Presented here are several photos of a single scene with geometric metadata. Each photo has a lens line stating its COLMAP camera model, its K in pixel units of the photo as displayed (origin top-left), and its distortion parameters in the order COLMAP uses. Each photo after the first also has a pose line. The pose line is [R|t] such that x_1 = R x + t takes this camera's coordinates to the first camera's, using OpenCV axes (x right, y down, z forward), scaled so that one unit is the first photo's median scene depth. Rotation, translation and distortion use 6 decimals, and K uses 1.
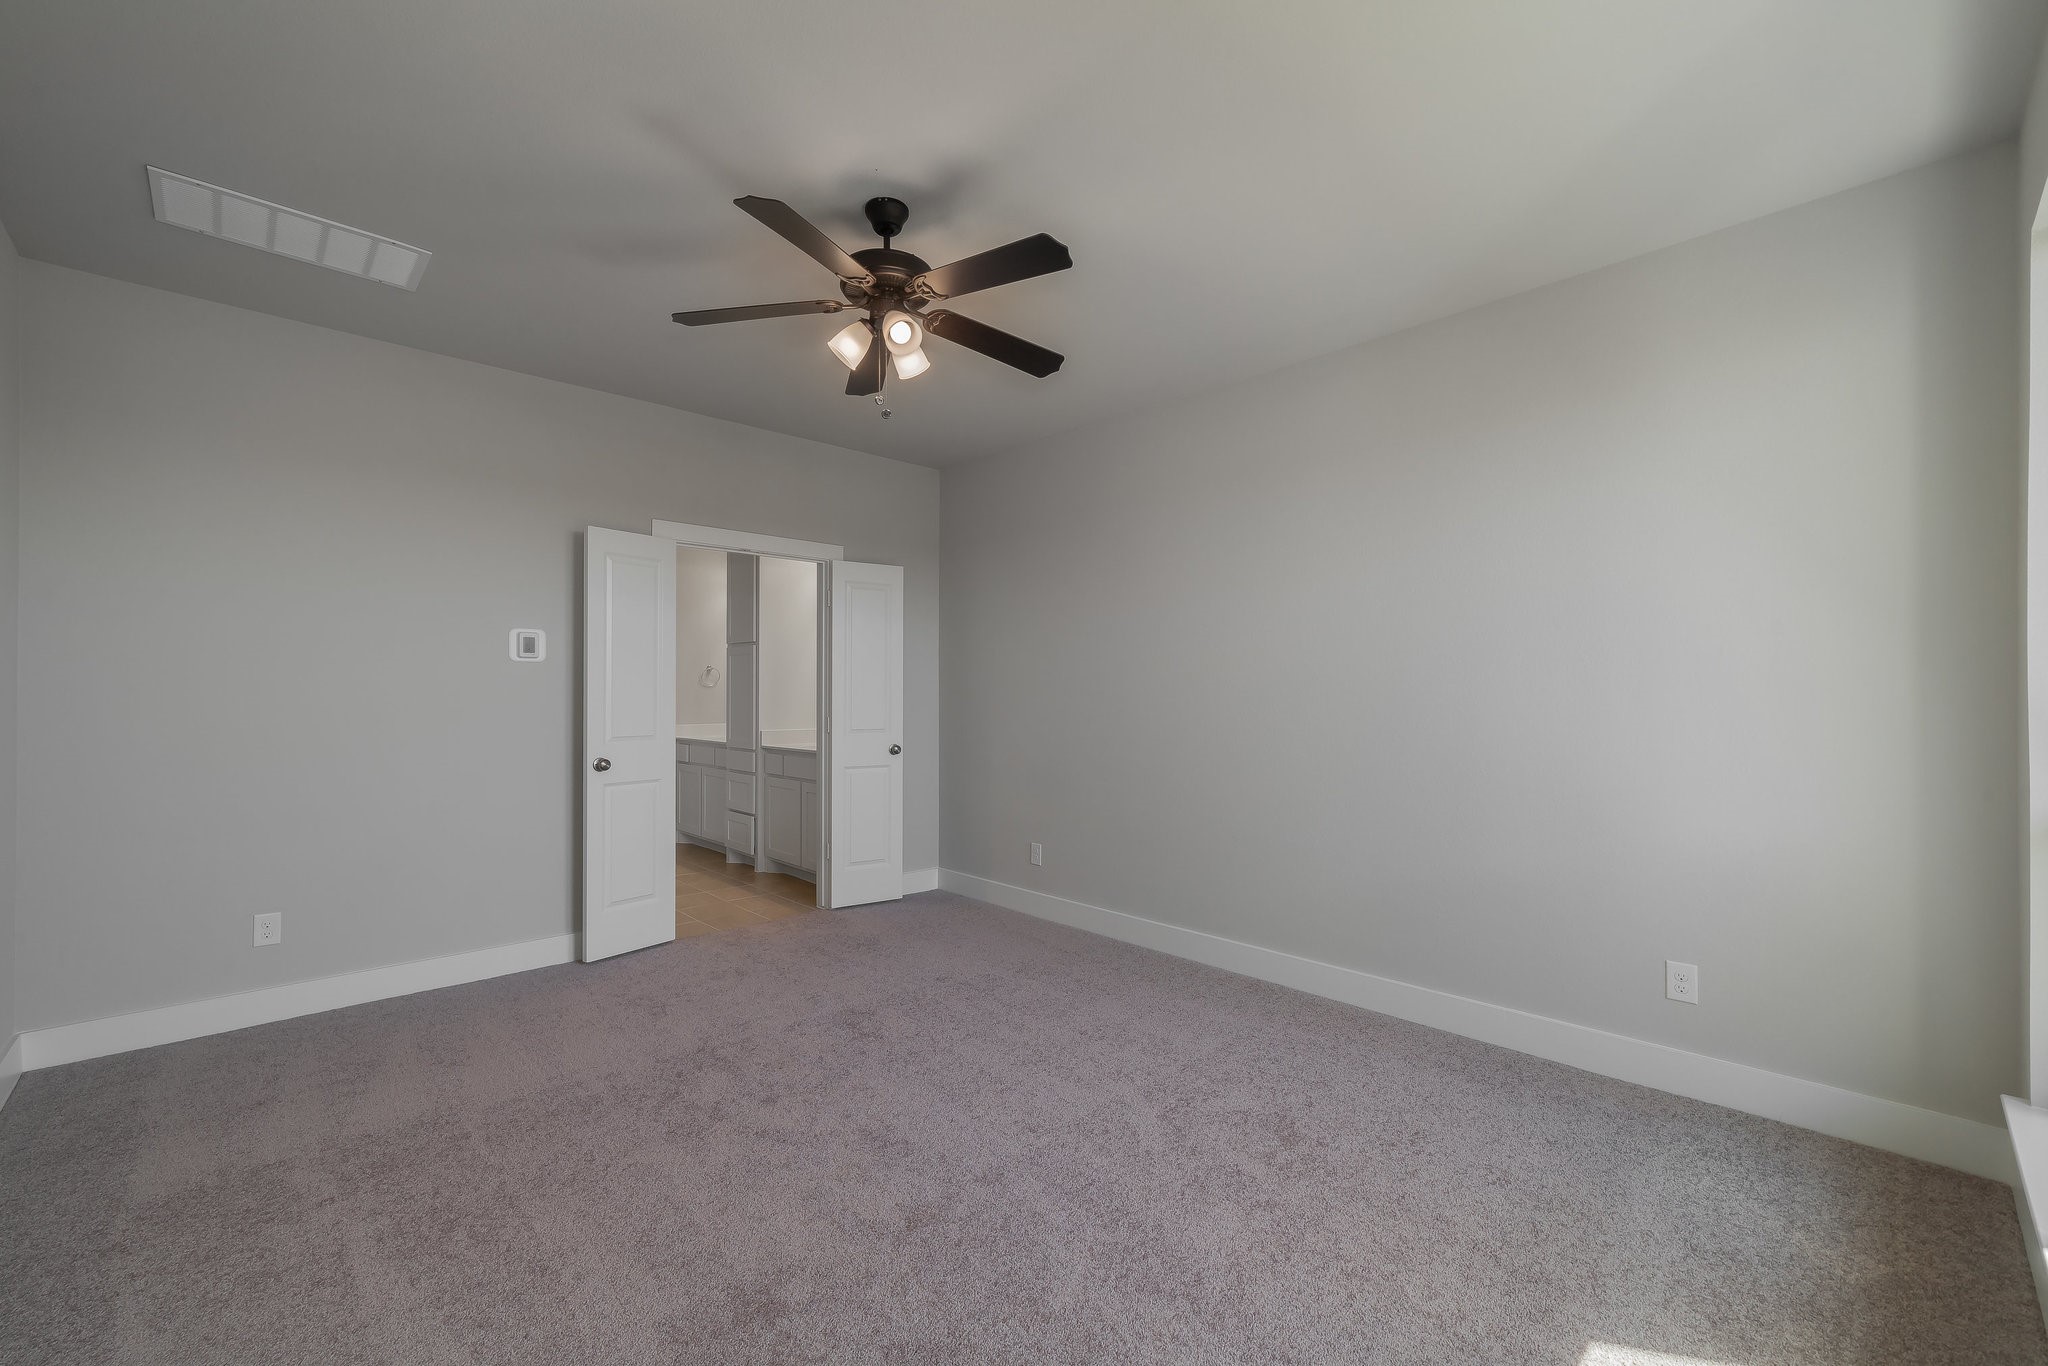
lens RADIAL K [[811.4, 0, 998.7], [0, 811.4, 691.1], [0, 0, 1]] dist [-0.002187, -0.000239]
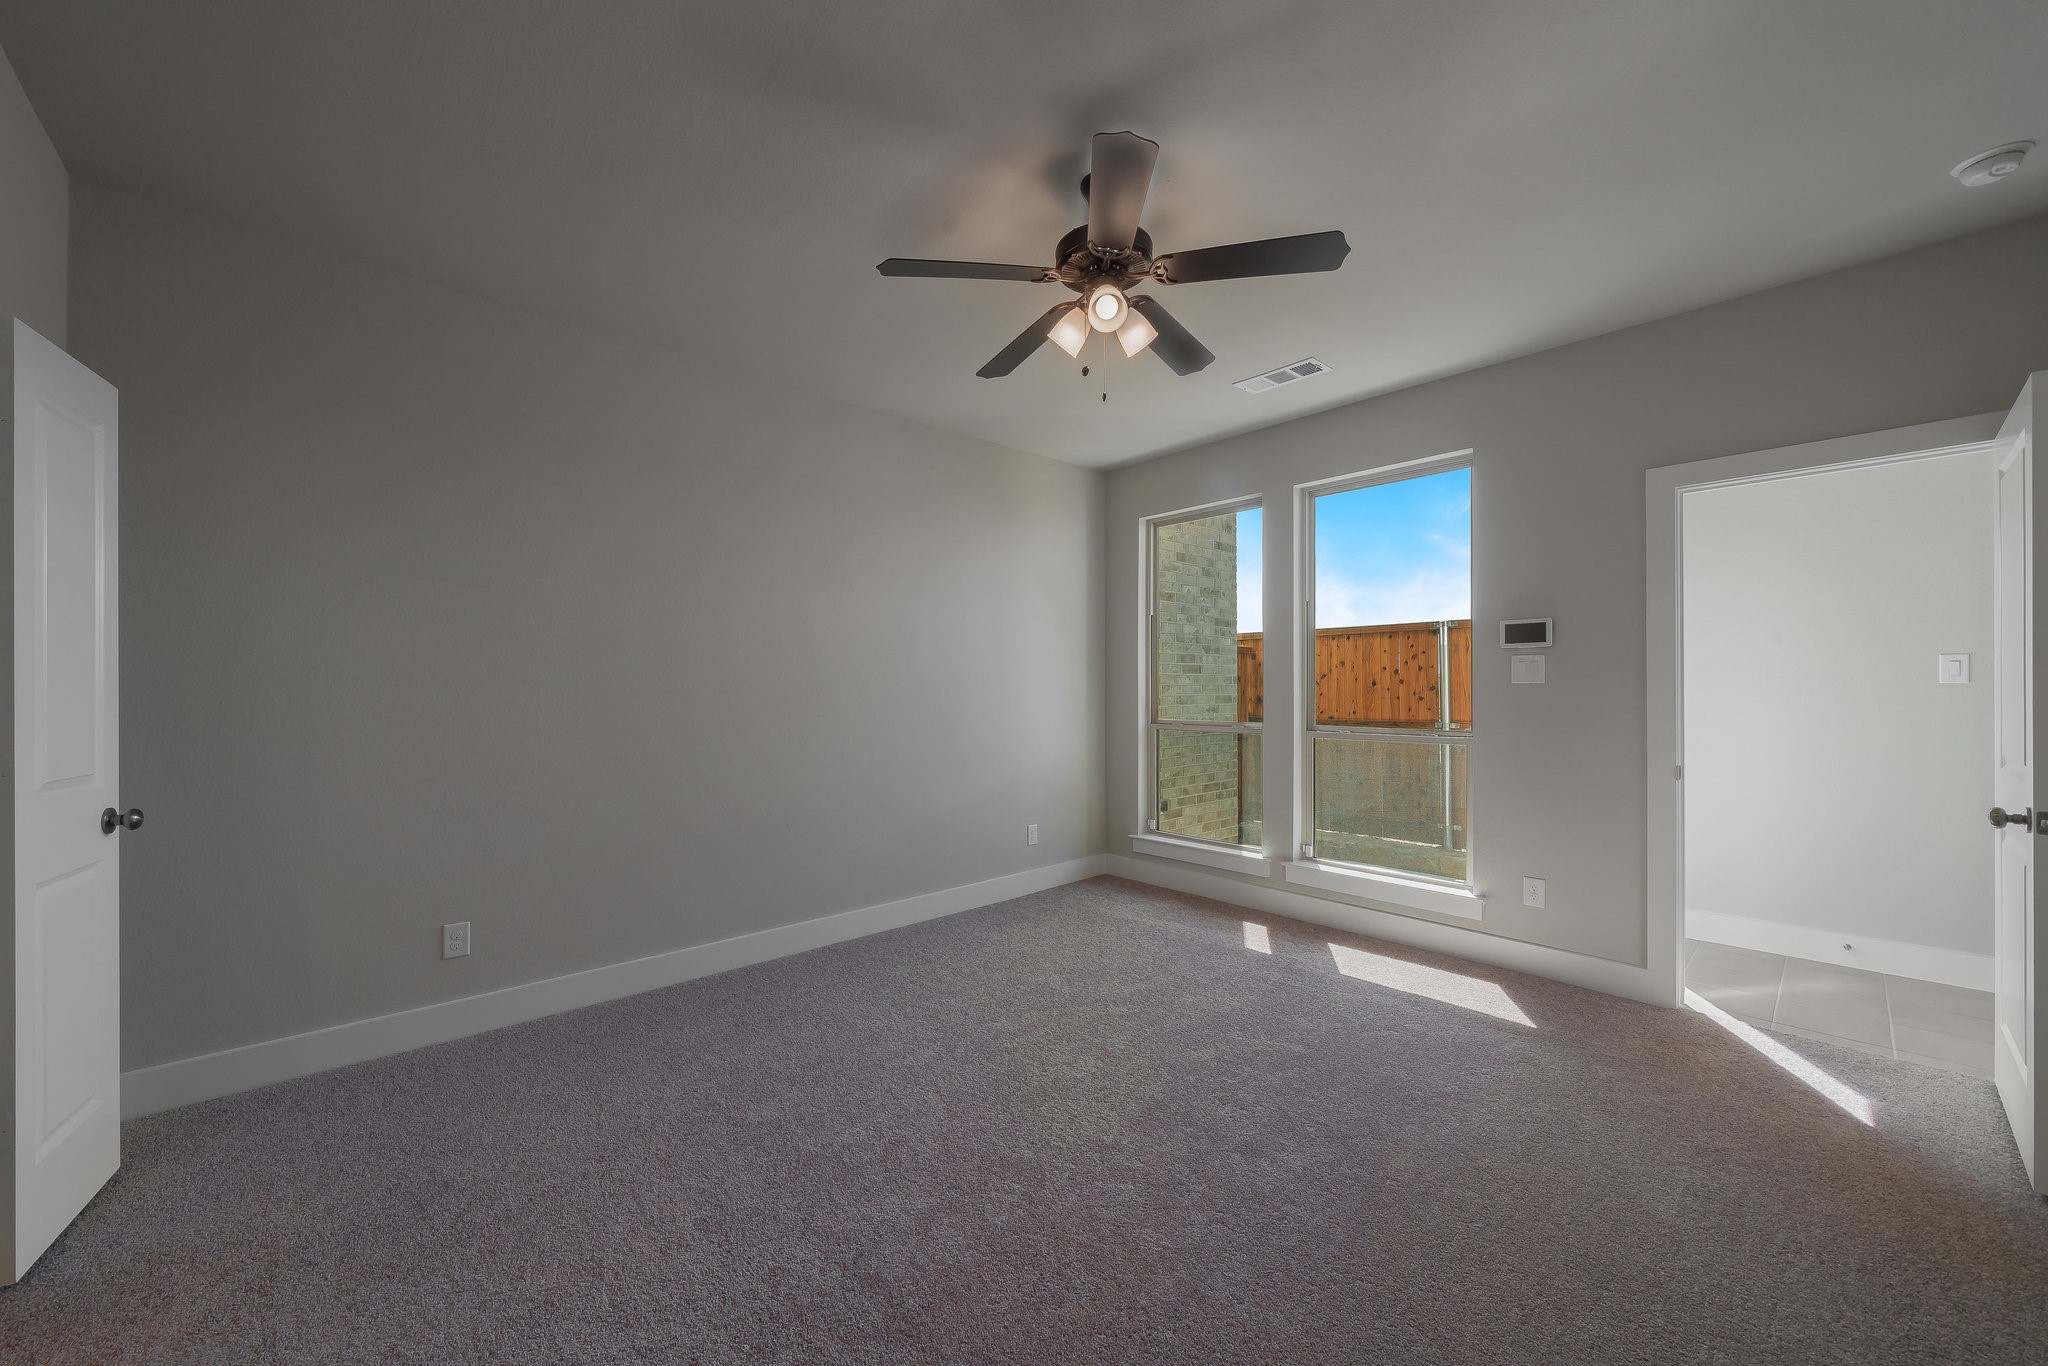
lens RADIAL K [[736.9, 0, 1006.3], [0, 736.9, 685.7], [0, 0, 1]] dist [-0.001930, -0.000089]
pose [[0.047635, 0.001423, 0.998864, -0.653801], [0.001339, 0.999998, -0.001488, 0.003108], [-0.998864, 0.001408, 0.047633, 0.689244]]
